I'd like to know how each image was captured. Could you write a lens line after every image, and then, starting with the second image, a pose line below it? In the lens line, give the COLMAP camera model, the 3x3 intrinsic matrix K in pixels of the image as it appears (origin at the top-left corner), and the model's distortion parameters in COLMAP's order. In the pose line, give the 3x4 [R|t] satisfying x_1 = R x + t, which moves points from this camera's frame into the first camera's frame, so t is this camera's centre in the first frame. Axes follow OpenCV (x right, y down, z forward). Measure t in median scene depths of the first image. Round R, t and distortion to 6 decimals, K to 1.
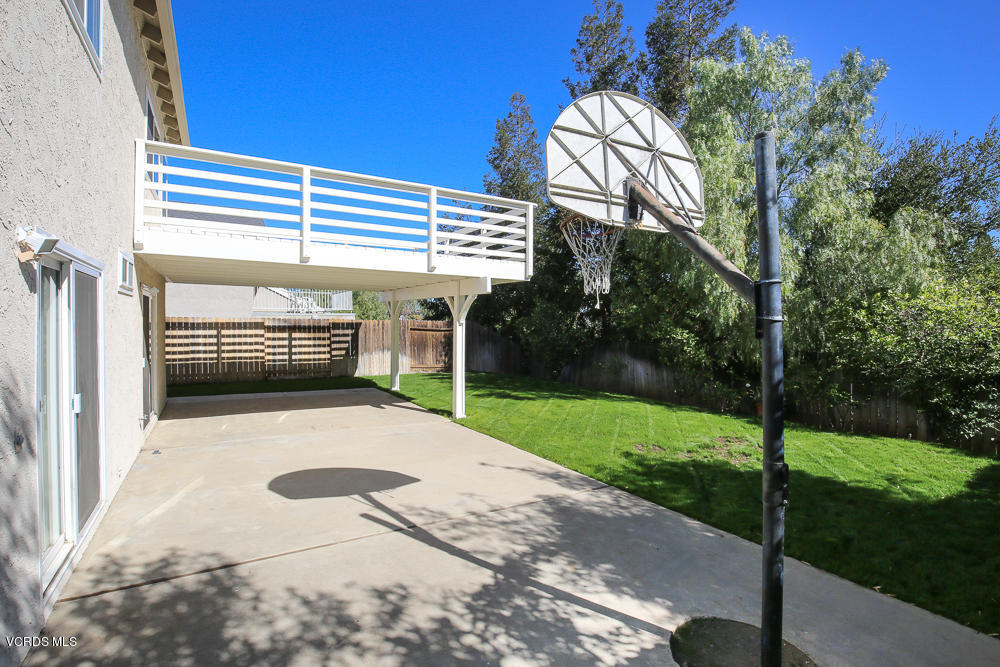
lens RADIAL K [[471.8, 0, 472.9], [0, 471.8, 314.4], [0, 0, 1]] dist [-0.039473, 0.005463]
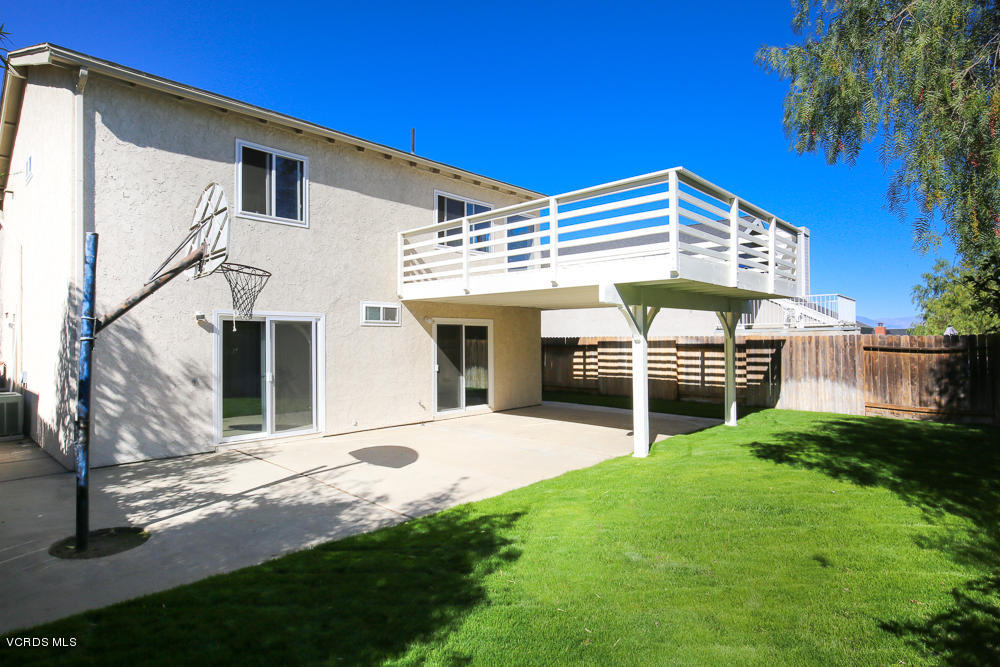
lens RADIAL K [[542.5, 0, 496.0], [0, 542.5, 338.2], [0, 0, 1]] dist [-0.004545, -0.000167]
pose [[0.292128, -0.011971, -0.956304, 0.507787], [0.024333, 0.999691, -0.005081, 0.008921], [0.956070, -0.021785, 0.292329, 0.314820]]
